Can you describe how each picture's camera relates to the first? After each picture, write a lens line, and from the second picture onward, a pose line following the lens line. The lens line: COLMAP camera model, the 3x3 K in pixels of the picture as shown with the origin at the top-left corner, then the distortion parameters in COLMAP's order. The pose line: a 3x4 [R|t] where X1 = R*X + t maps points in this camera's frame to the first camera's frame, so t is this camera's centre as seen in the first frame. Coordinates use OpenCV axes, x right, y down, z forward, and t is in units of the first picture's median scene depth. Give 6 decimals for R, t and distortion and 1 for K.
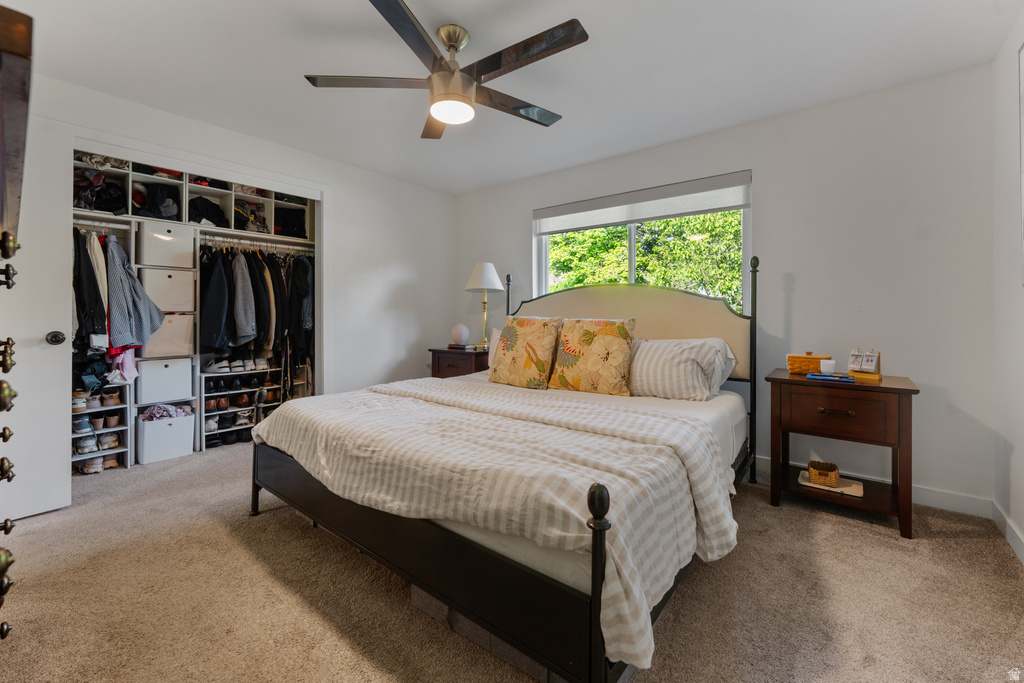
lens RADIAL K [[422.2, 0, 513.3], [0, 422.2, 311.9], [0, 0, 1]] dist [-0.001314, -0.000168]
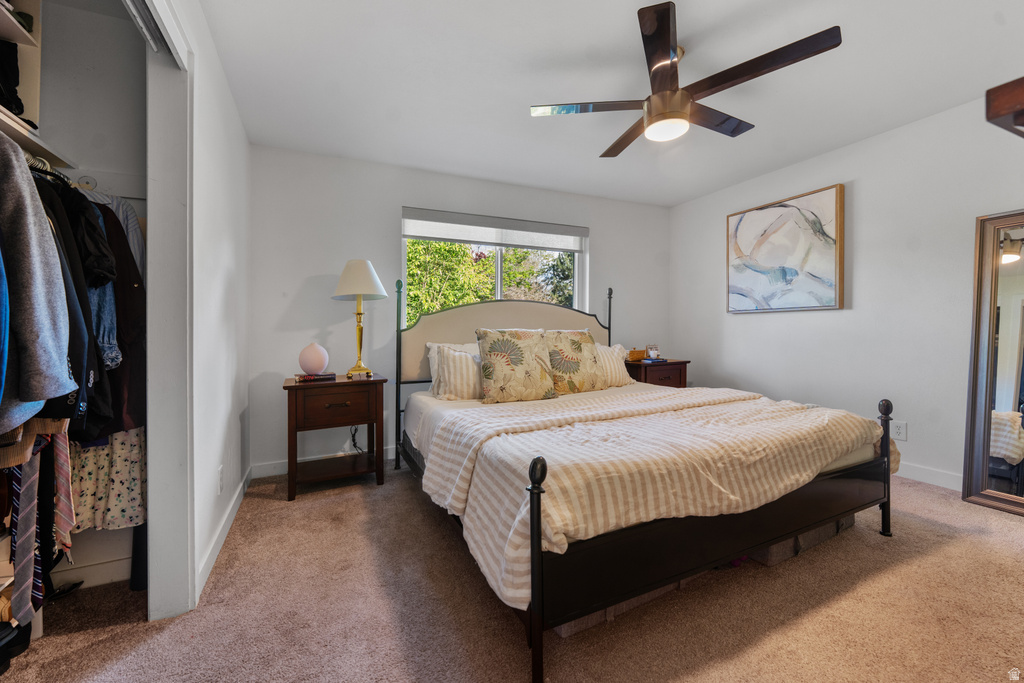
lens RADIAL K [[412.2, 0, 513.9], [0, 412.2, 326.2], [0, 0, 1]] dist [-0.000917, -0.000125]
pose [[0.428514, -0.002271, 0.903532, -1.606211], [0.009139, 0.999957, -0.001820, 0.012016], [-0.903489, 0.009037, 0.428516, 1.159098]]
